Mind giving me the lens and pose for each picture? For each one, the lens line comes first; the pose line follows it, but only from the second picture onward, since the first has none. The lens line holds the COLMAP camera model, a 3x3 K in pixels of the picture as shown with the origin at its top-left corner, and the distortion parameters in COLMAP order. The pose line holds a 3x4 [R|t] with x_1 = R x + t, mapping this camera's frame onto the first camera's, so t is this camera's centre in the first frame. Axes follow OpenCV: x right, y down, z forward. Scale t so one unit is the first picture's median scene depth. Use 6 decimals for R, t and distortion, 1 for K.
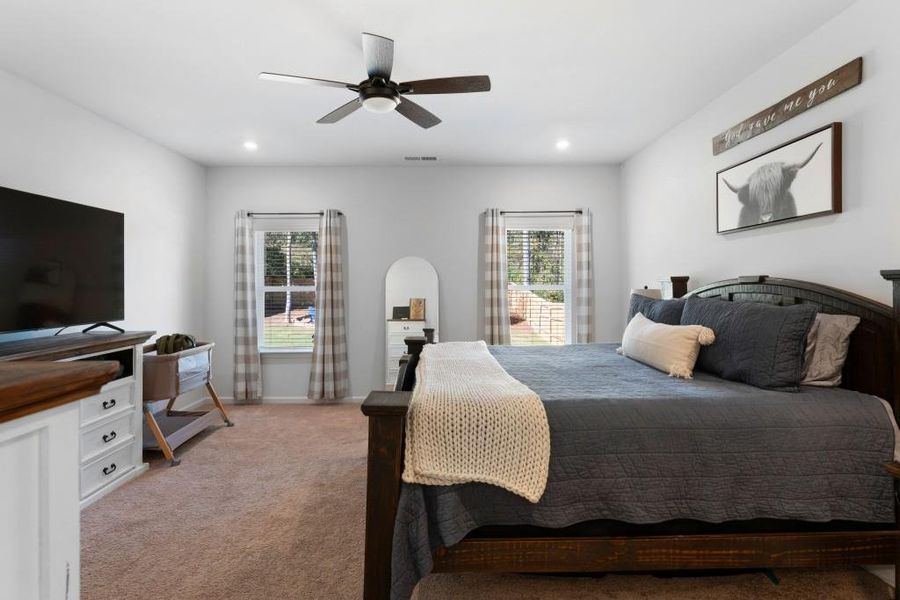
lens RADIAL K [[447.5, 0, 419.4], [0, 447.5, 281.8], [0, 0, 1]] dist [-0.001576, 0.000996]
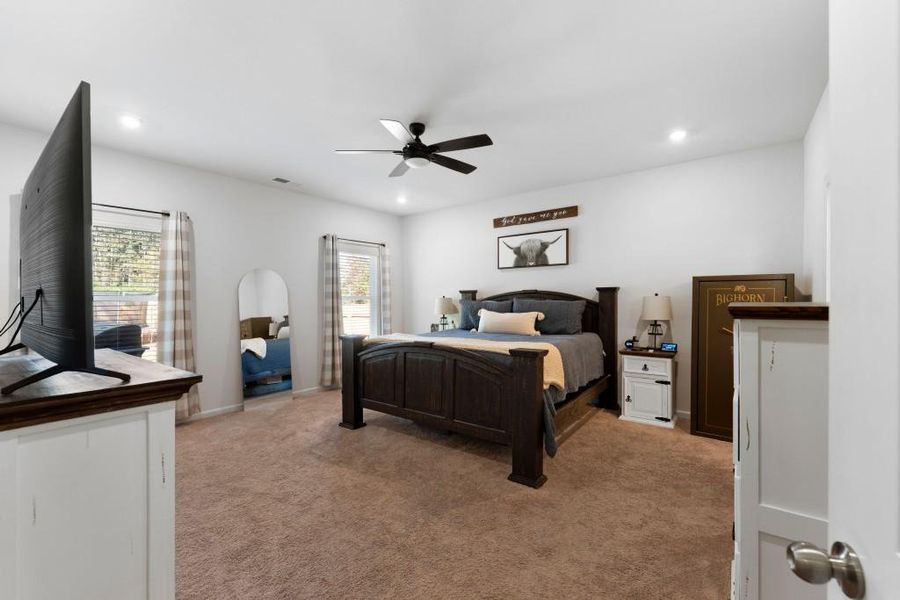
lens RADIAL K [[373.7, 0, 450.5], [0, 373.7, 301.3], [0, 0, 1]] dist [-0.003657, -0.000091]
pose [[0.612277, -0.005096, 0.790627, -0.886369], [-0.001532, 0.999970, 0.007631, 0.028375], [-0.790642, -0.005884, 0.612251, 0.188115]]
